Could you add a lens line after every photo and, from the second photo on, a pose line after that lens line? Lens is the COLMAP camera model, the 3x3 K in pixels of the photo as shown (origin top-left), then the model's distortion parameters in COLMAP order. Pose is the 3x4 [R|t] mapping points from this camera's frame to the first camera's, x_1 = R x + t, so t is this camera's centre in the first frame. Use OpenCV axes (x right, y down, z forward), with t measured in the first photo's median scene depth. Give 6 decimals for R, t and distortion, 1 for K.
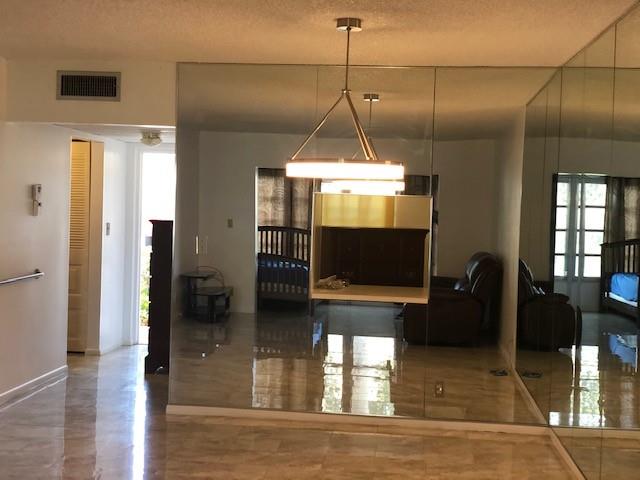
lens RADIAL K [[979.4, 0, 320.0], [0, 979.4, 240.0], [0, 0, 1]] dist [0.001347, 0.096858]
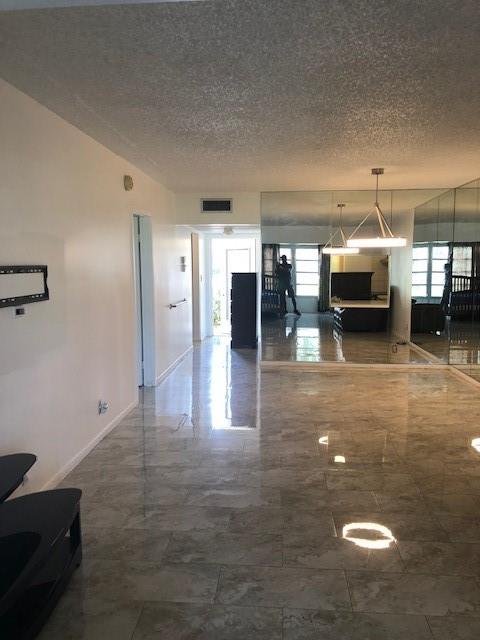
lens RADIAL K [[532.7, 0, 240.0], [0, 532.7, 320.0], [0, 0, 1]] dist [0.028205, -0.004511]
pose [[0.999267, -0.035343, 0.014692, -0.186630], [0.034294, 0.997206, 0.066366, 0.005450], [-0.016997, -0.065814, 0.997687, -0.095925]]
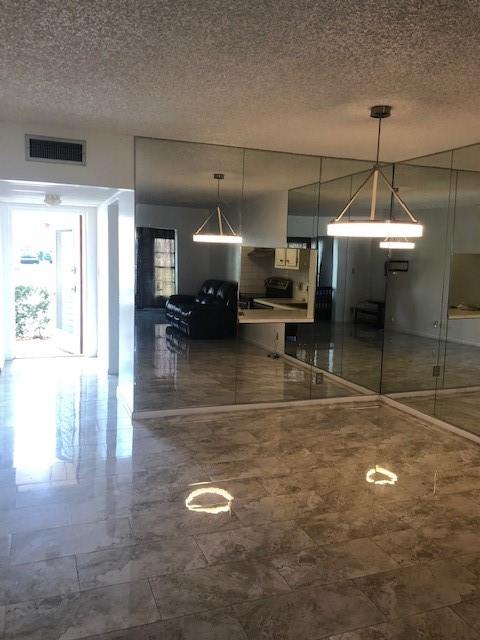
lens RADIAL K [[522.2, 0, 248.8], [0, 522.2, 330.0], [0, 0, 1]] dist [-0.006837, 0.000336]
pose [[0.893815, -0.067604, 0.443311, -0.279498], [0.013999, 0.992296, 0.123098, -0.018760], [-0.448217, -0.103821, 0.887875, 0.297451]]
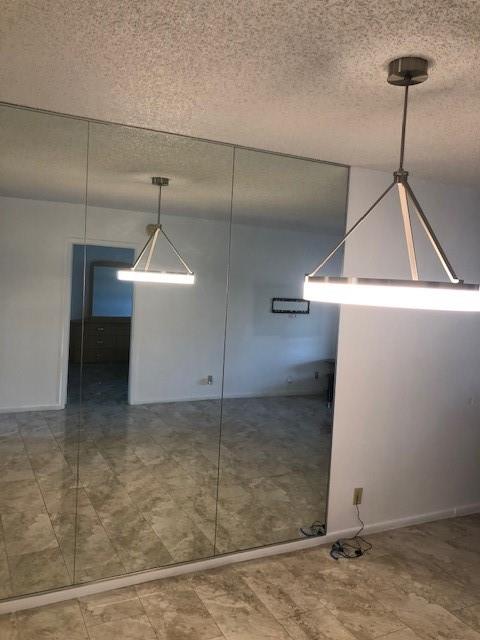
lens RADIAL K [[532.7, 0, 240.0], [0, 532.7, 320.0], [0, 0, 1]] dist [0.028205, -0.004511]
pose [[-0.527489, -0.120001, 0.841044, -0.151499], [-0.038183, 0.992322, 0.117637, -0.060269], [-0.848704, 0.029939, -0.528021, 0.834730]]
